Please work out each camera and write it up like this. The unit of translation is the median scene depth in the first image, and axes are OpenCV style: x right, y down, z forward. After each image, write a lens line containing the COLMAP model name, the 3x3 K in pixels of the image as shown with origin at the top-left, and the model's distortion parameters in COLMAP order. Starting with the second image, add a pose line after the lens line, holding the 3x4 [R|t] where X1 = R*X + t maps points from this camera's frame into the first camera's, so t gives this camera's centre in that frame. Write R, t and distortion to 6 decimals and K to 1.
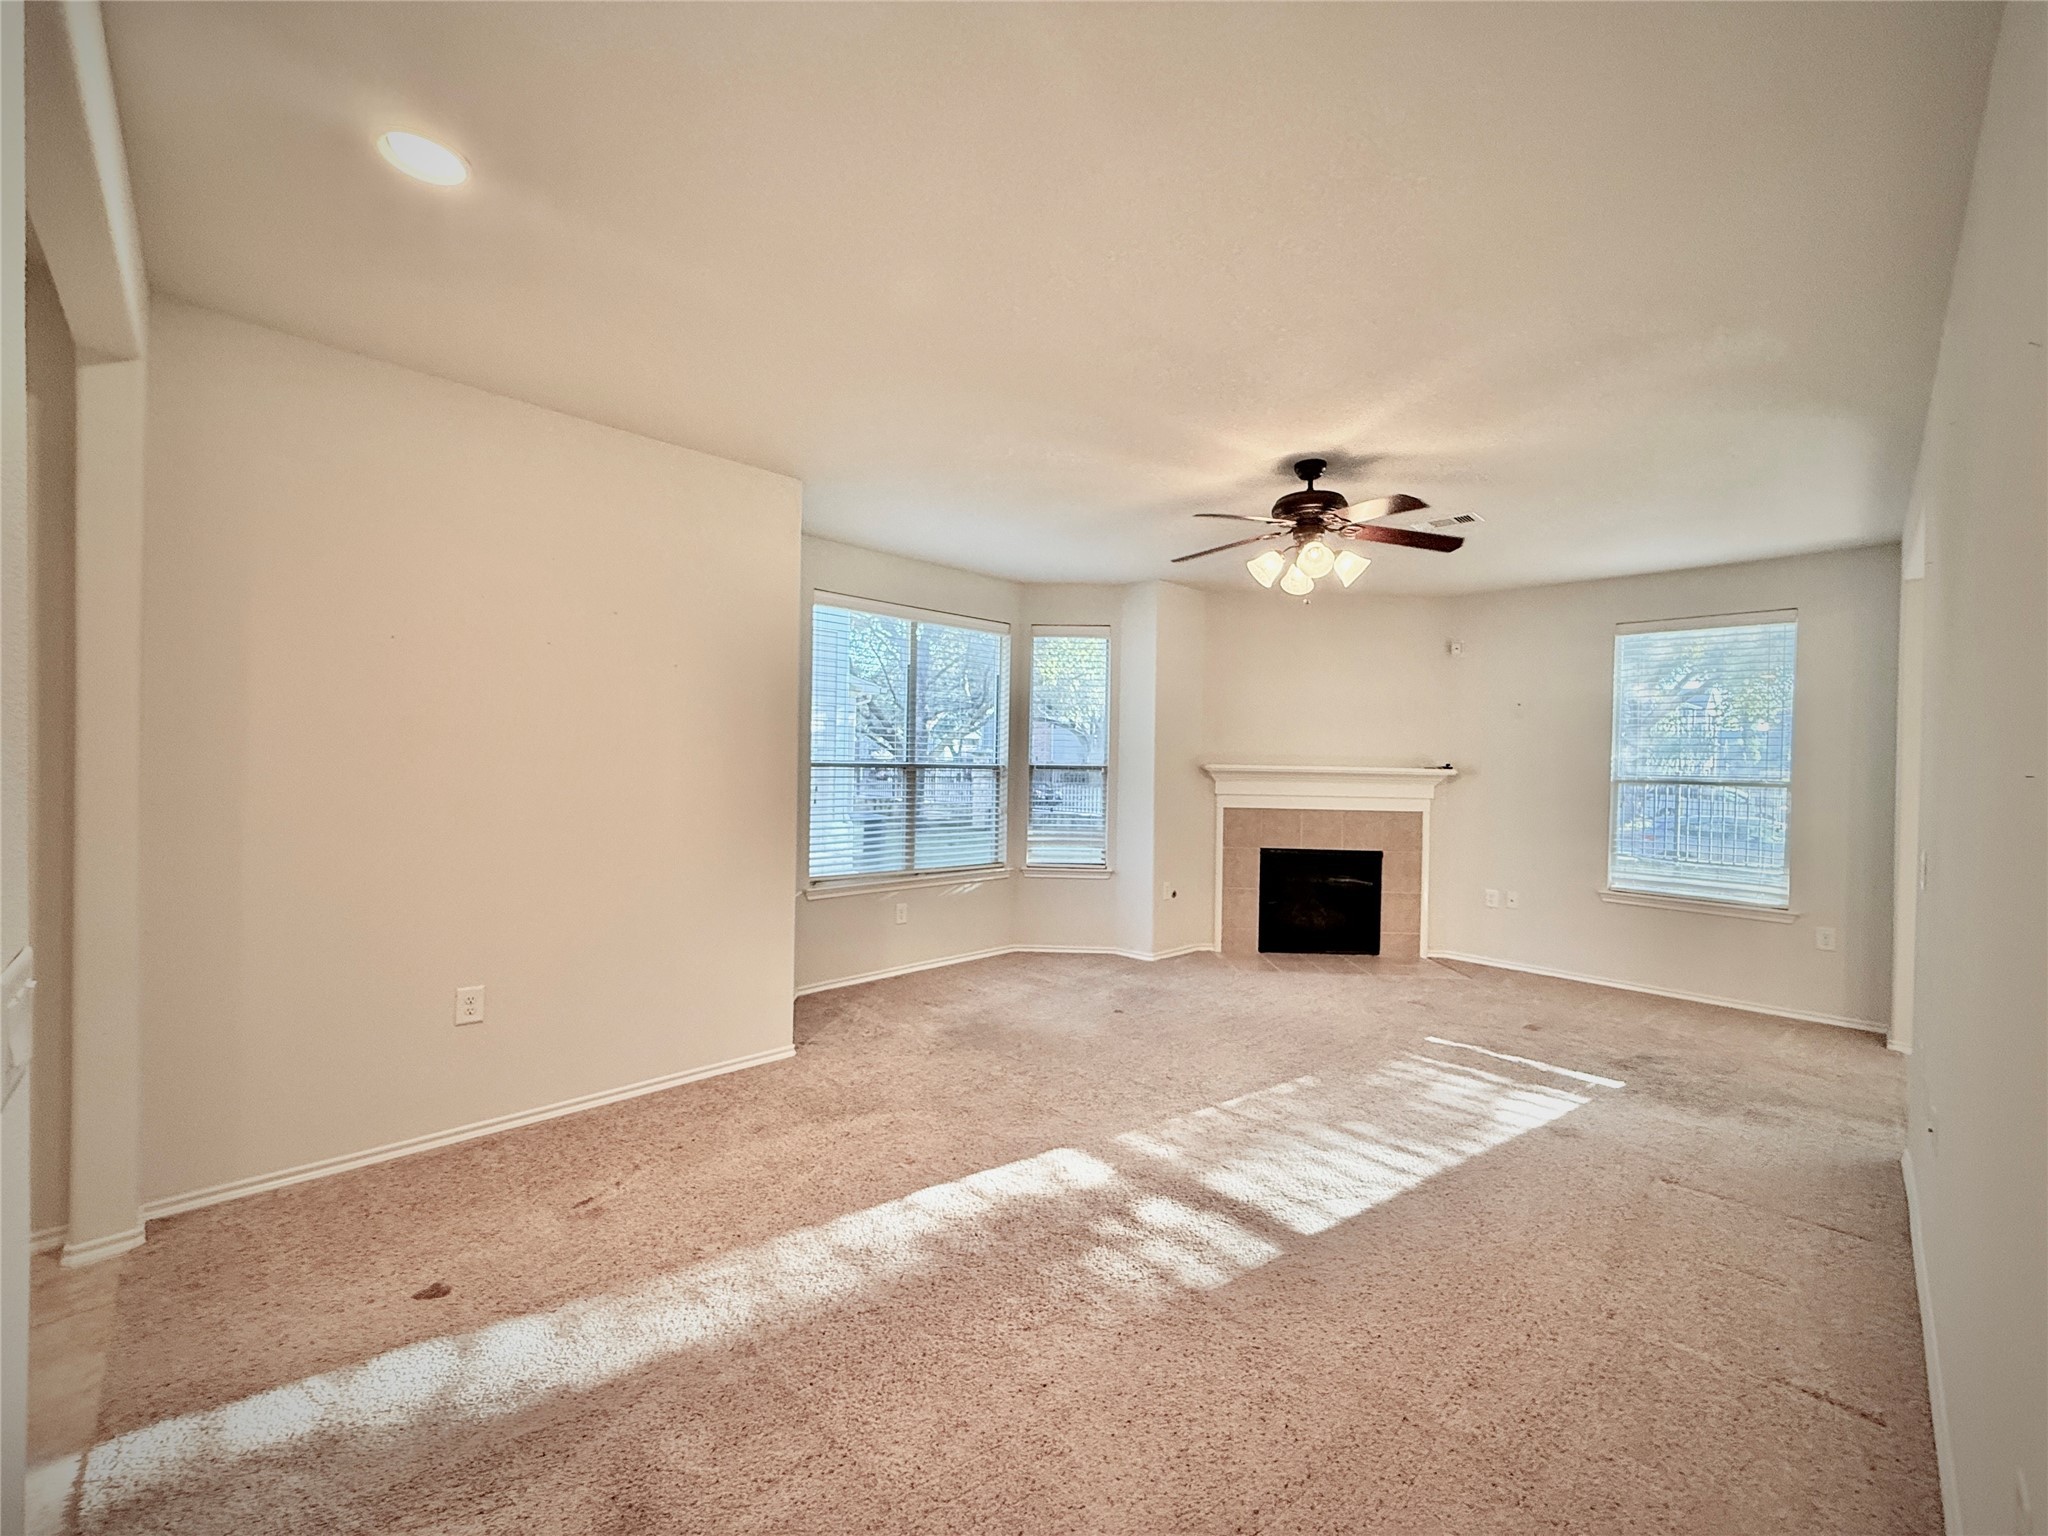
lens RADIAL K [[821.4, 0, 1023.6], [0, 821.4, 759.7], [0, 0, 1]] dist [0.000528, 0.000594]
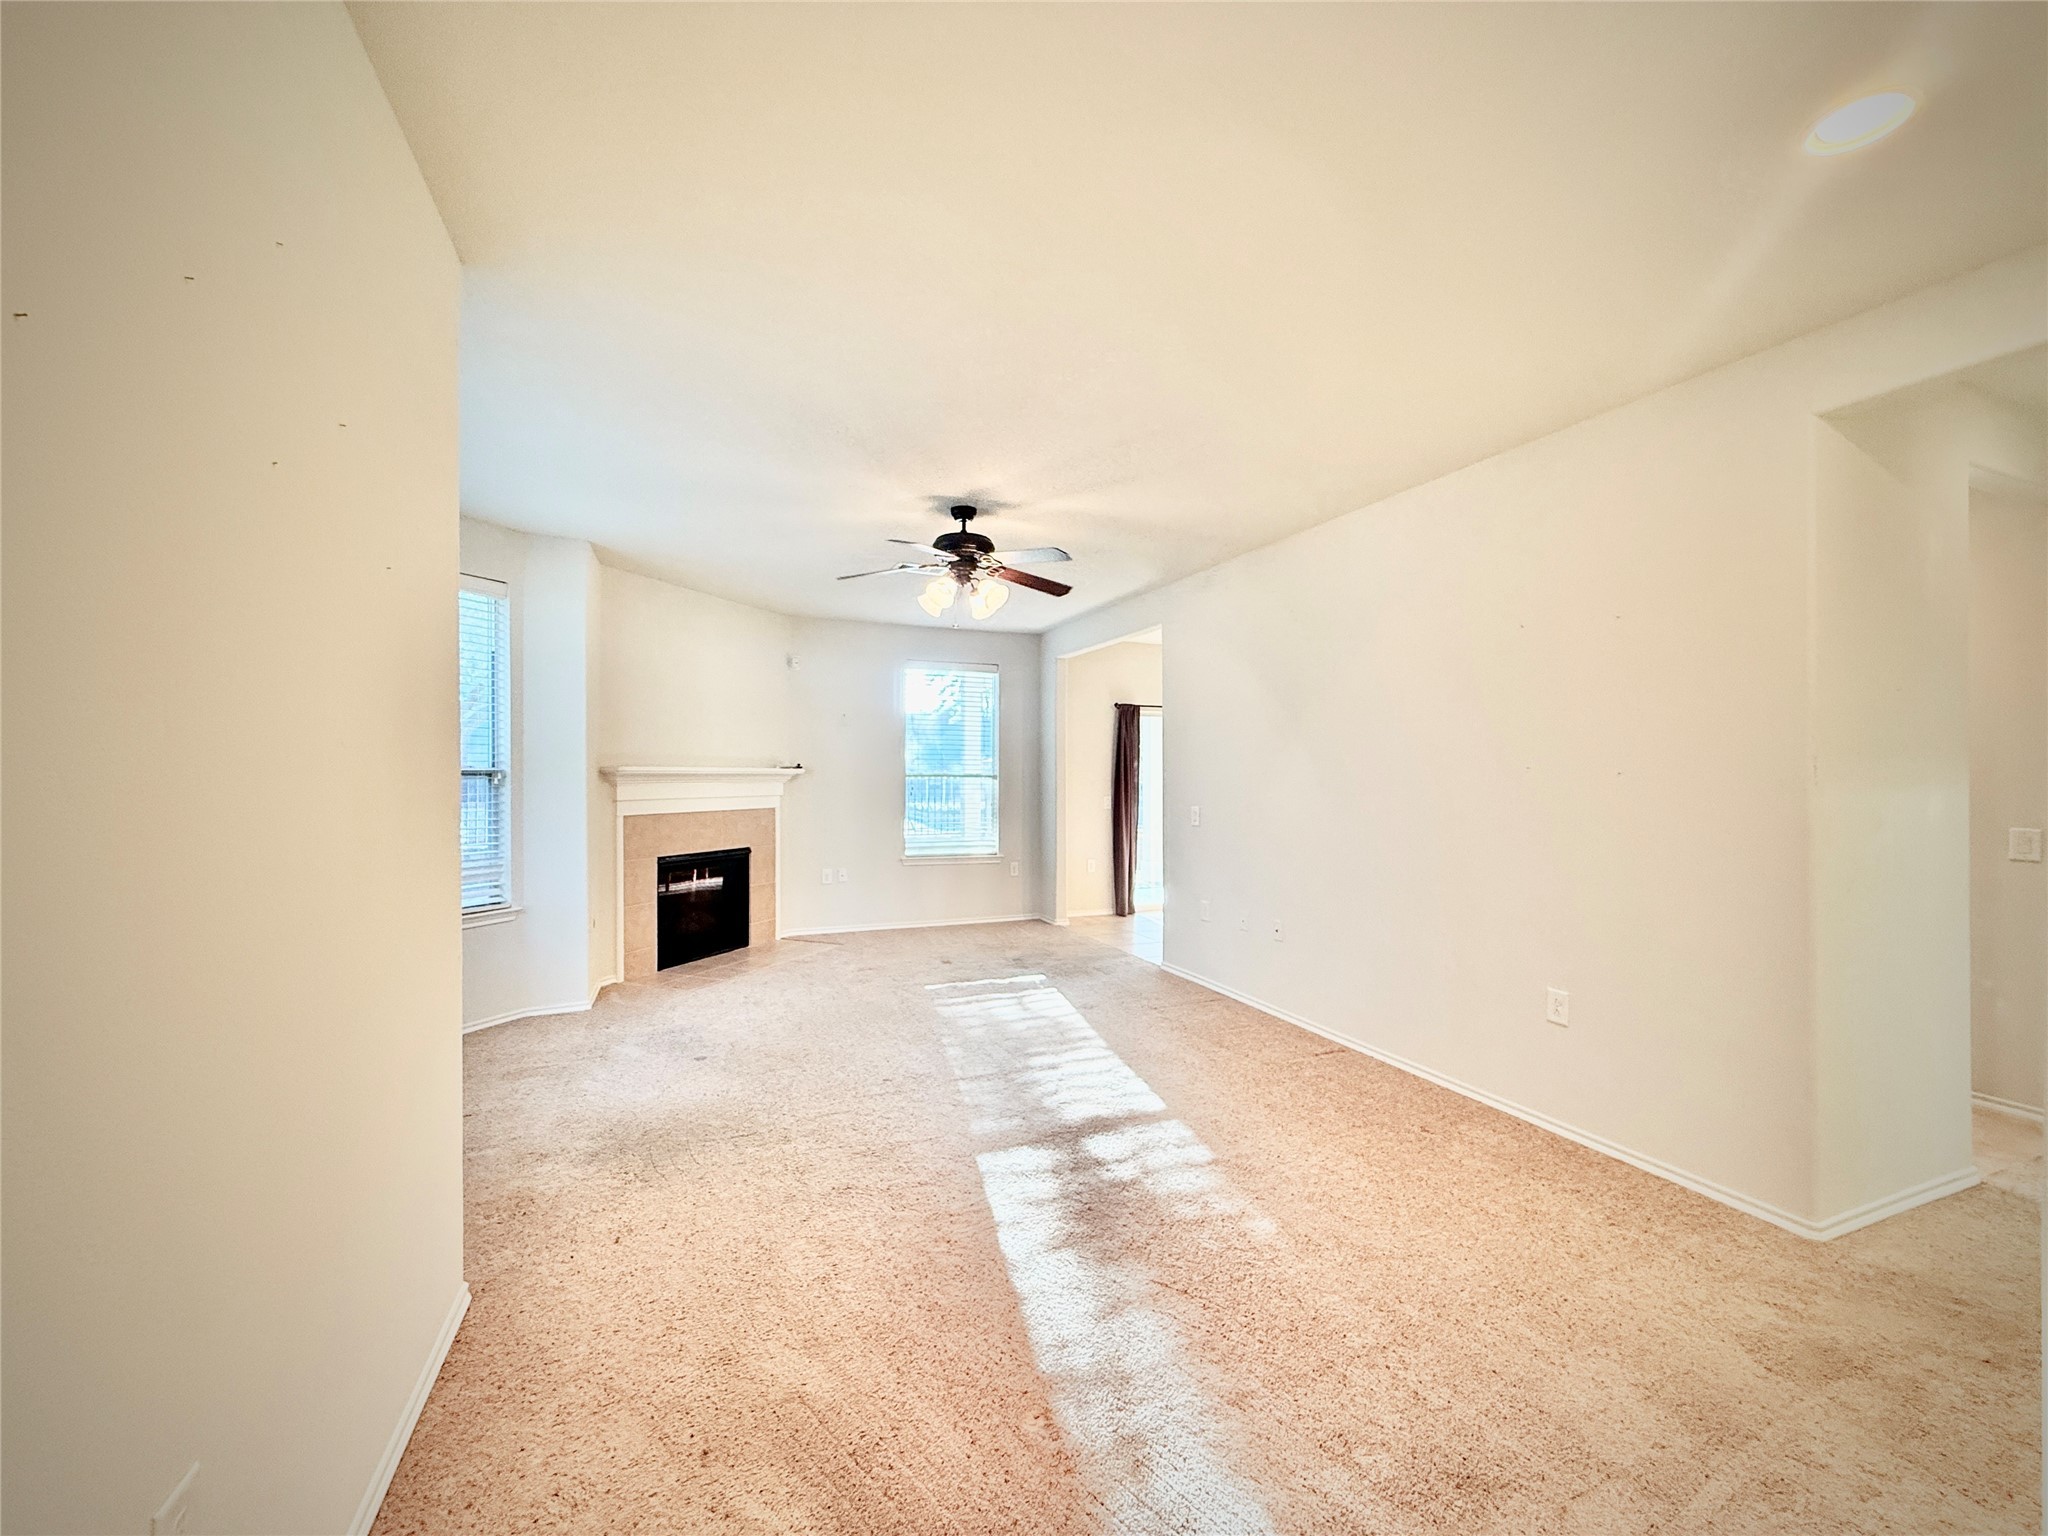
lens RADIAL K [[821.4, 0, 1028.9], [0, 821.4, 771.2], [0, 0, 1]] dist [0.000528, 0.000594]
pose [[0.373910, -0.016482, 0.927319, -0.507252], [-0.001083, 0.999834, 0.018208, -0.006719], [-0.927464, -0.007813, 0.373830, 0.347749]]
